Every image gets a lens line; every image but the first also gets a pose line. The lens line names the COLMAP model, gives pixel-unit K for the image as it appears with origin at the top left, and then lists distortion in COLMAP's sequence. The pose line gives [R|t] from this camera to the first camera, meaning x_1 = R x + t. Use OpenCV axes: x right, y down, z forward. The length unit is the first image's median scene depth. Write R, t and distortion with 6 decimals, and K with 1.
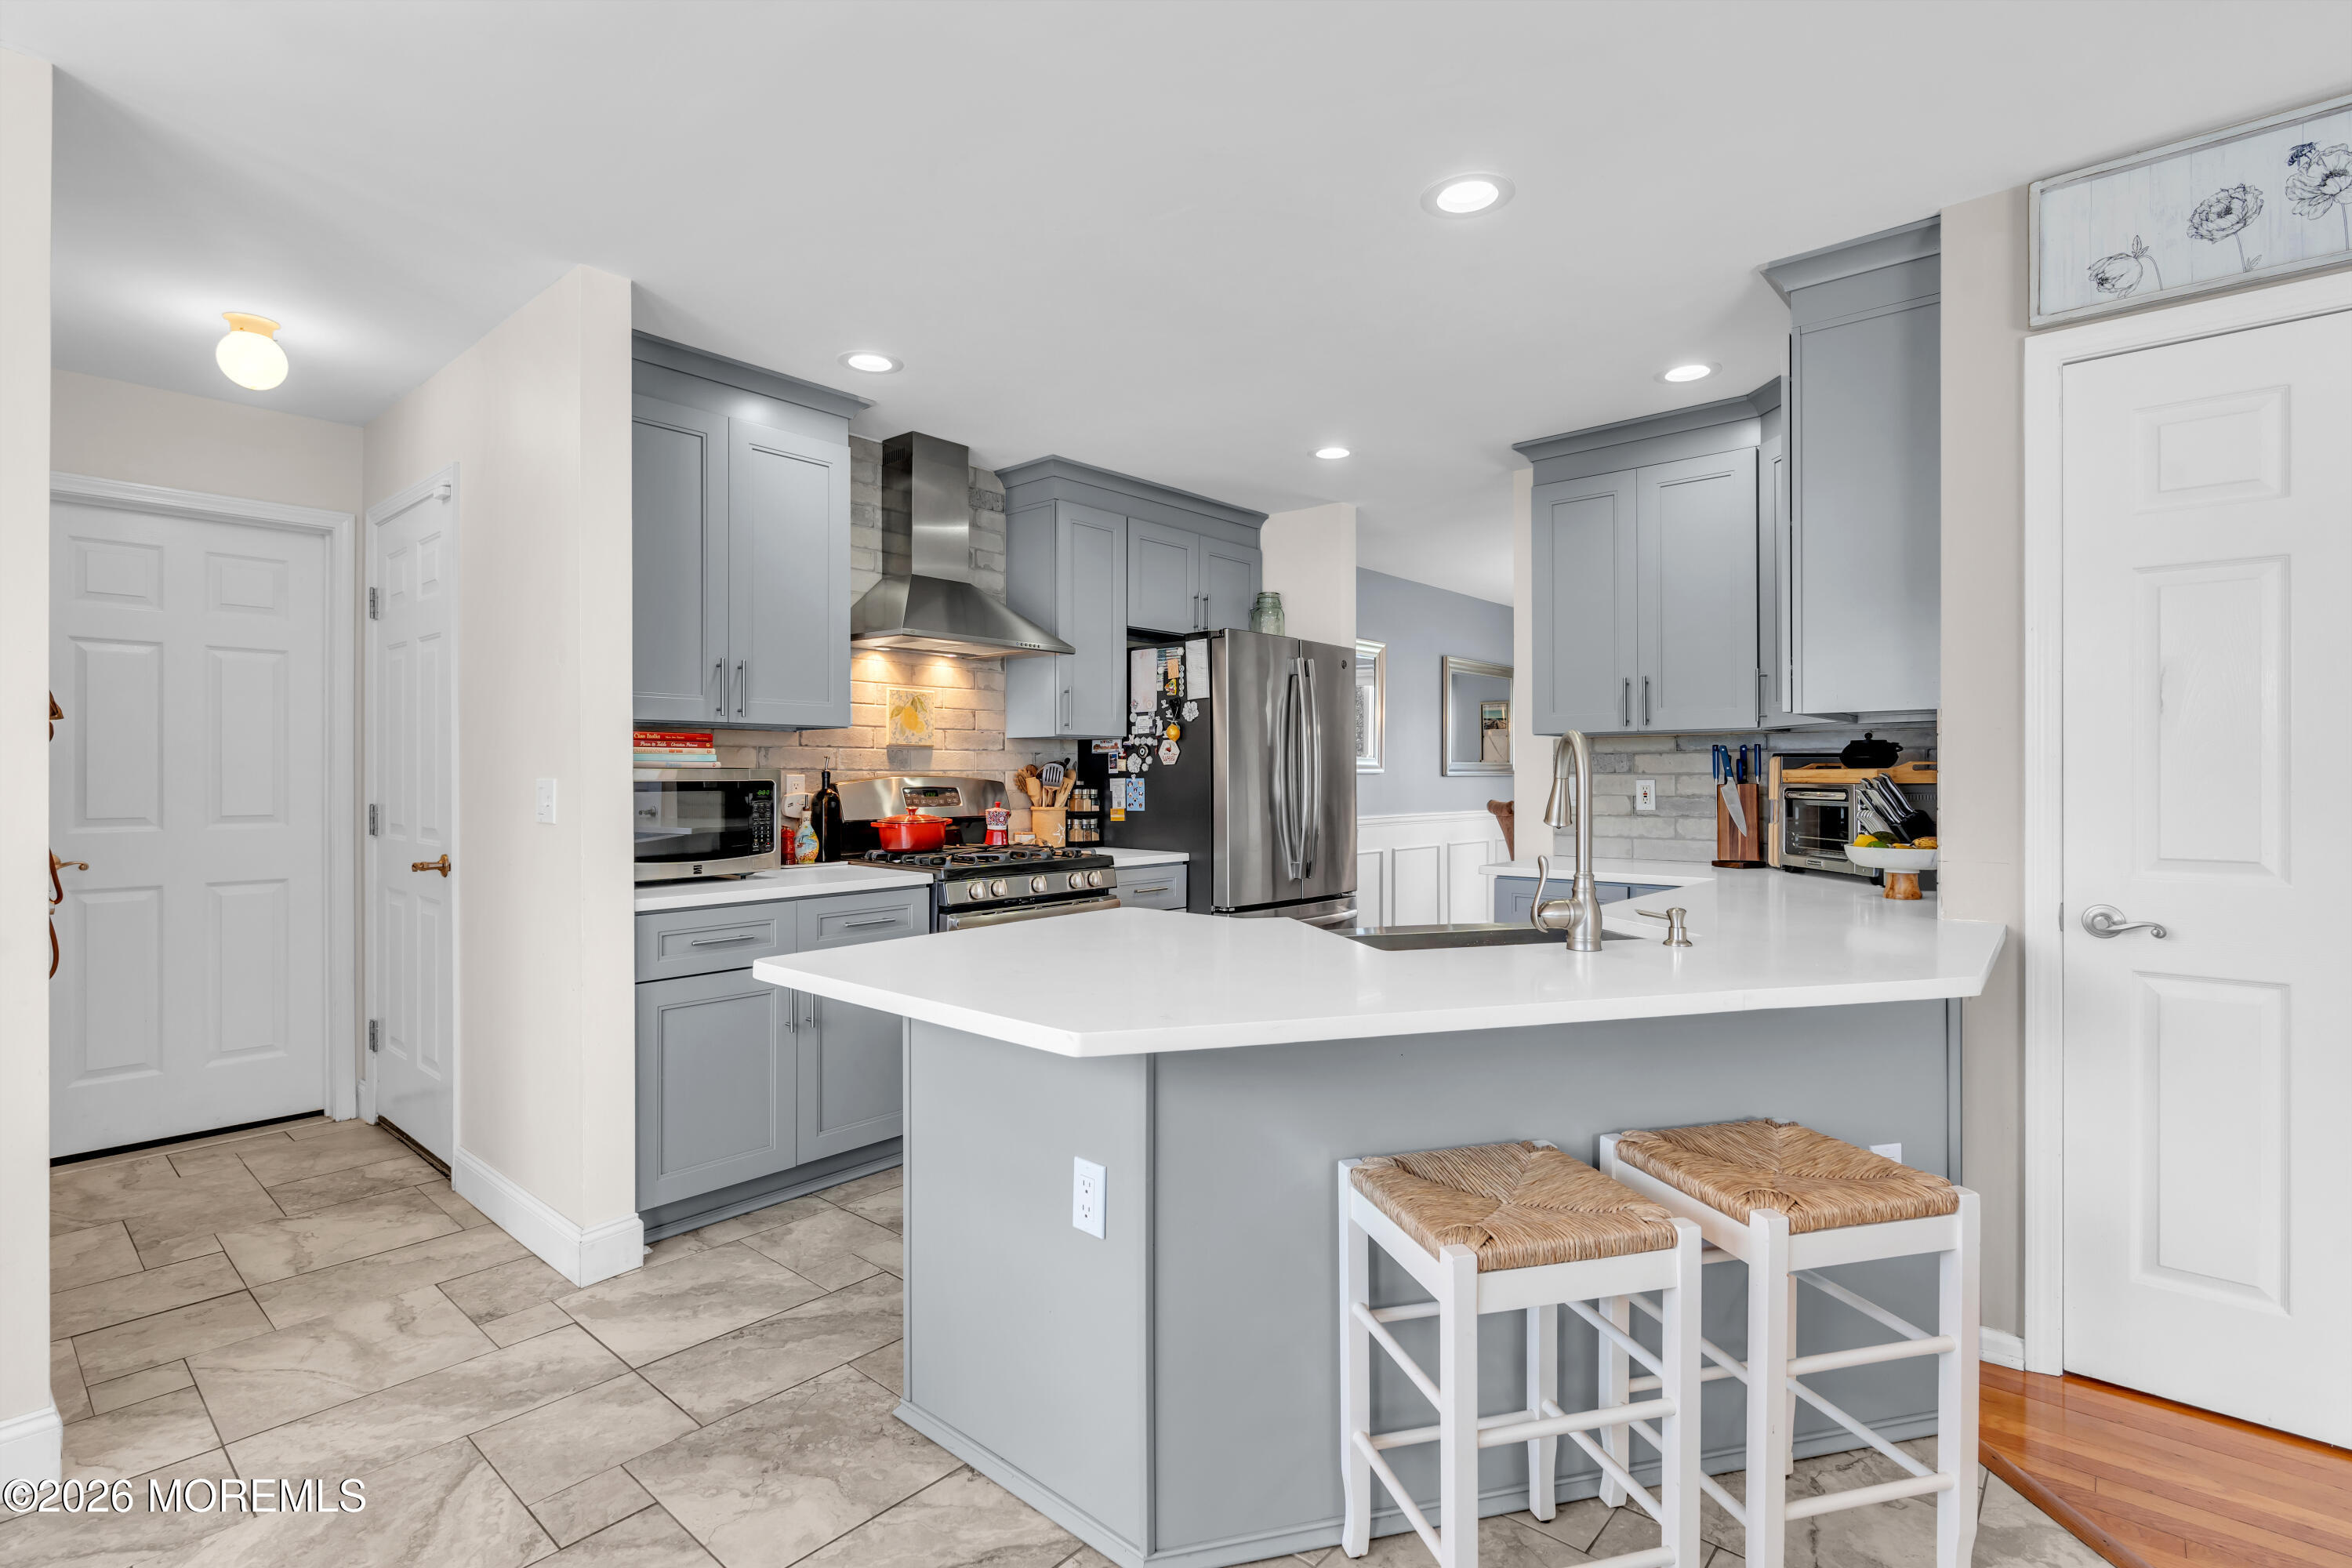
lens RADIAL K [[1100.3, 0, 1184.5], [0, 1100.3, 772.0], [0, 0, 1]] dist [-0.000966, 0.000049]
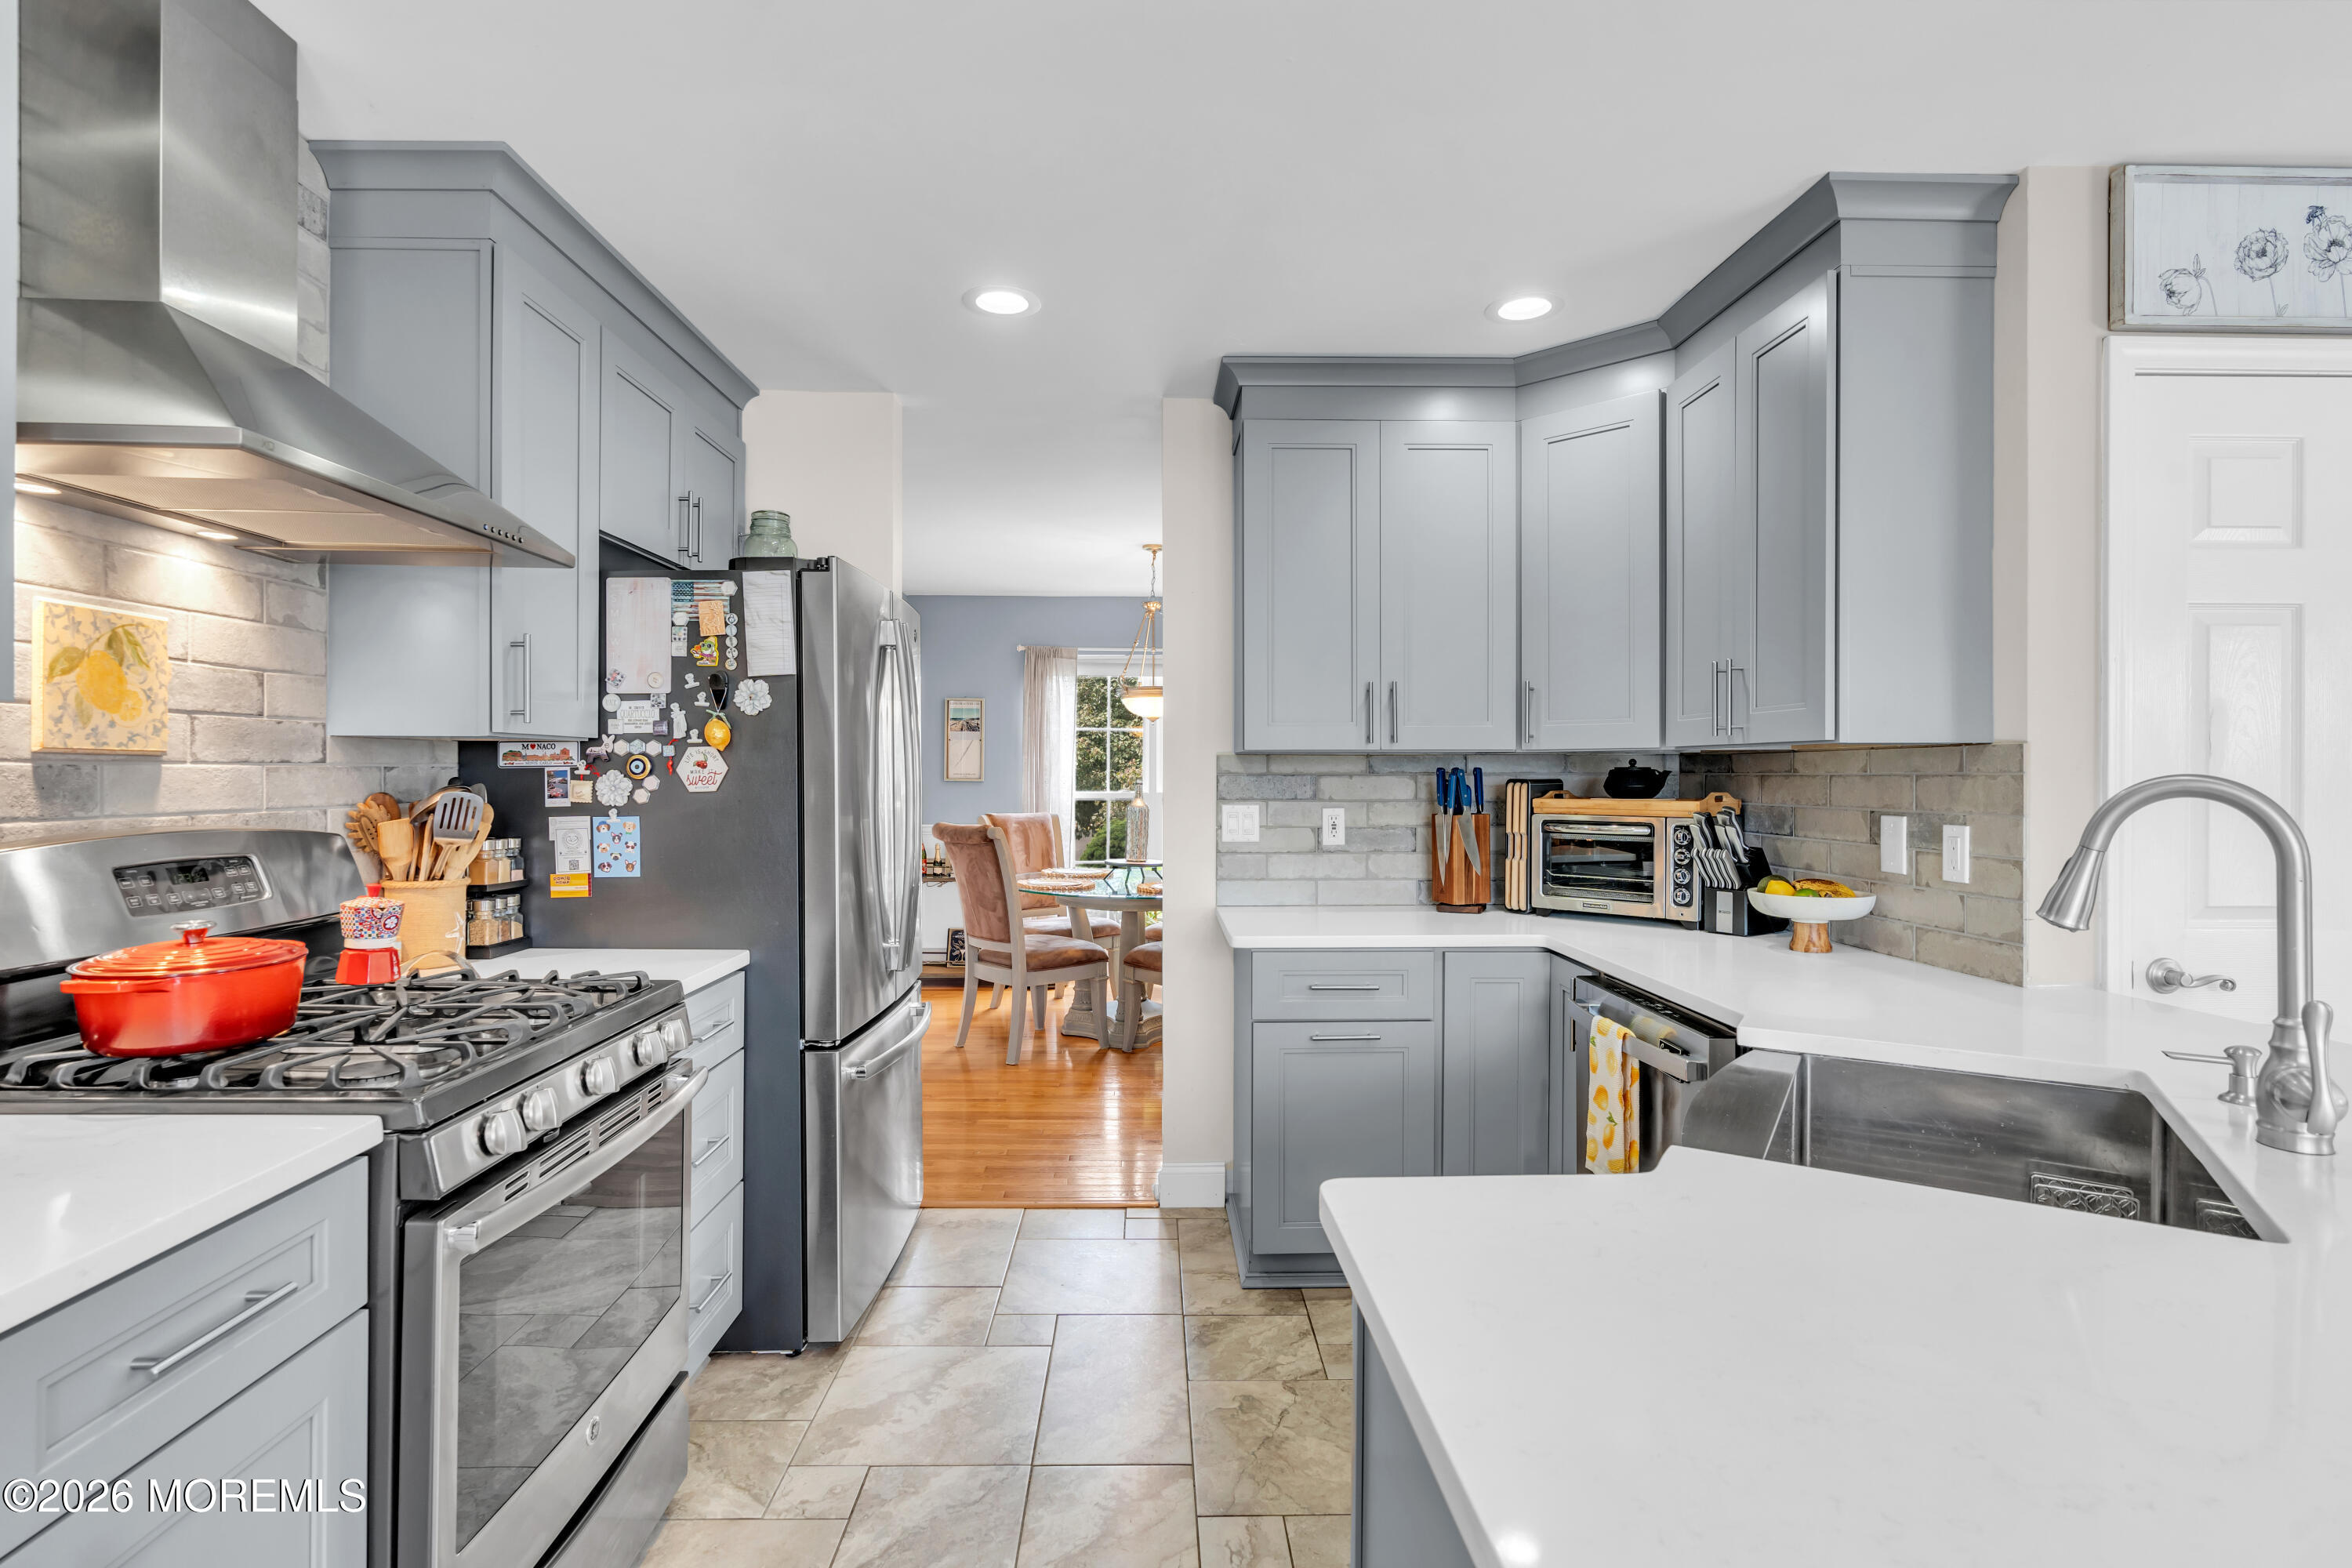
lens RADIAL K [[1134.2, 0, 1160.1], [0, 1134.2, 776.7], [0, 0, 1]] dist [-0.001891, 0.000178]
pose [[0.742619, 0.000756, 0.669714, -0.233238], [-0.003917, 0.999987, 0.003214, -0.017698], [-0.669703, -0.005010, 0.742612, 0.443693]]
